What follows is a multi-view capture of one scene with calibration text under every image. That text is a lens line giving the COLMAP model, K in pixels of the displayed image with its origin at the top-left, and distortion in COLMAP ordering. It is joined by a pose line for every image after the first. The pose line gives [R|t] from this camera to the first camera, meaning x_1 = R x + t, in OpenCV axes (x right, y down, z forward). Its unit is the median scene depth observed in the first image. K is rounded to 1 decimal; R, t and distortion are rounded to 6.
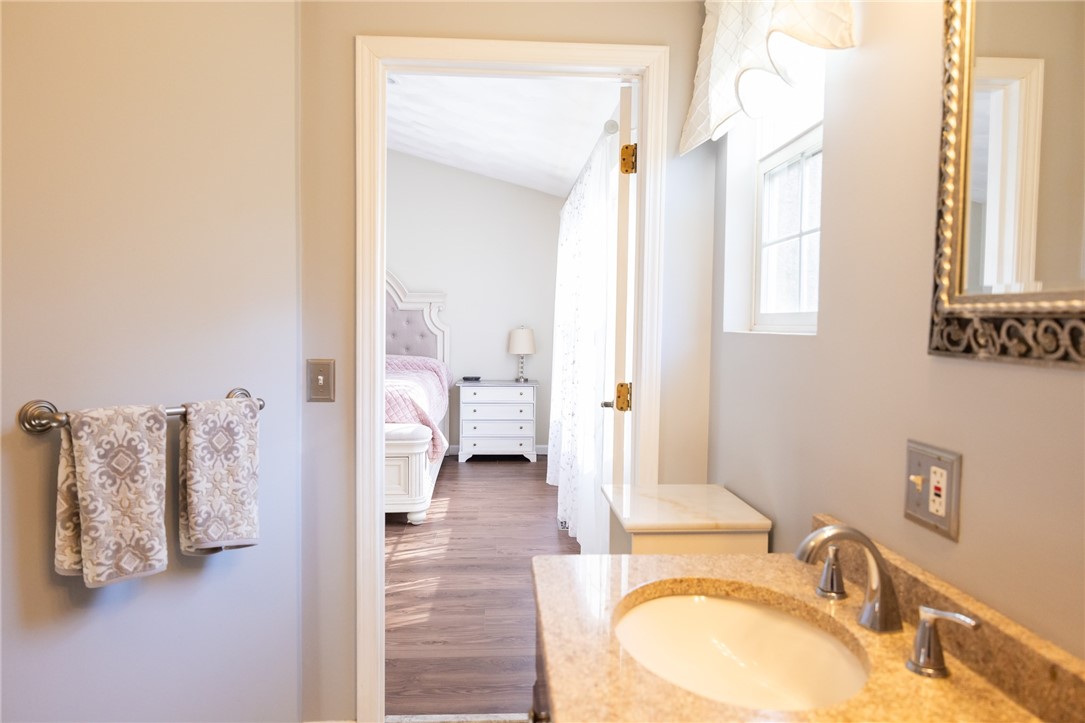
lens RADIAL K [[716.9, 0, 544.0], [0, 716.9, 358.1], [0, 0, 1]] dist [-0.002014, 0.001686]
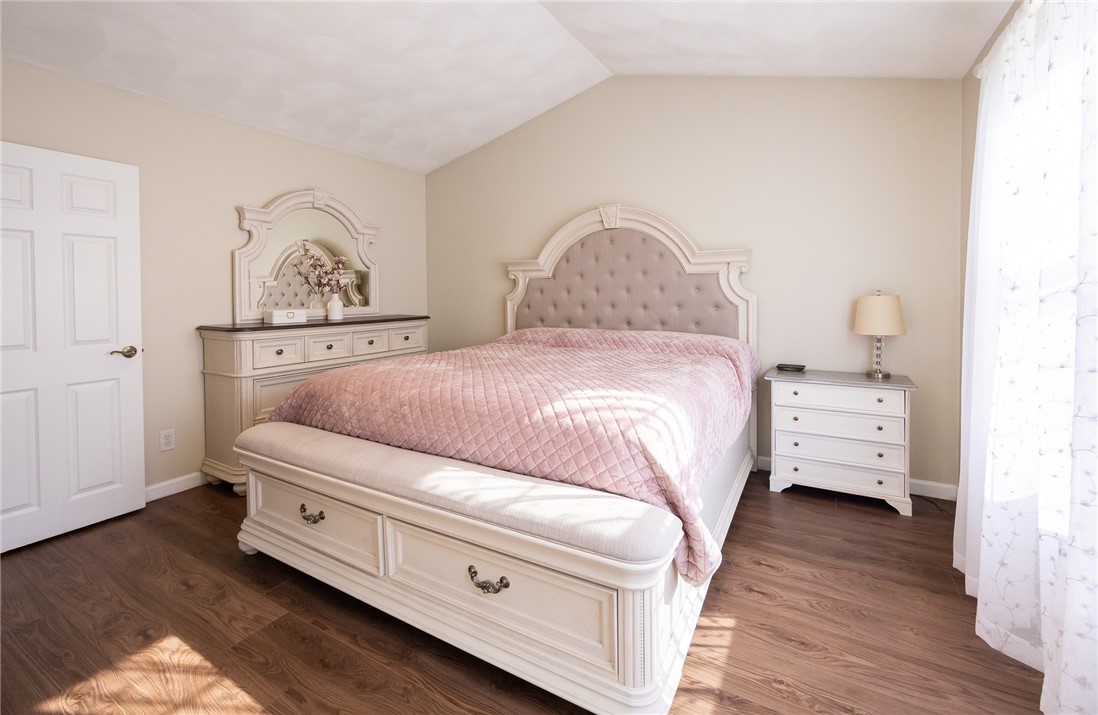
lens RADIAL K [[471.0, 0, 550.5], [0, 471.0, 299.4], [0, 0, 1]] dist [-0.001332, 0.000437]
pose [[0.832745, -0.011443, -0.553538, -0.042756], [-0.009209, 0.999362, -0.034513, -0.020654], [0.553580, 0.033839, 0.832108, 0.505101]]
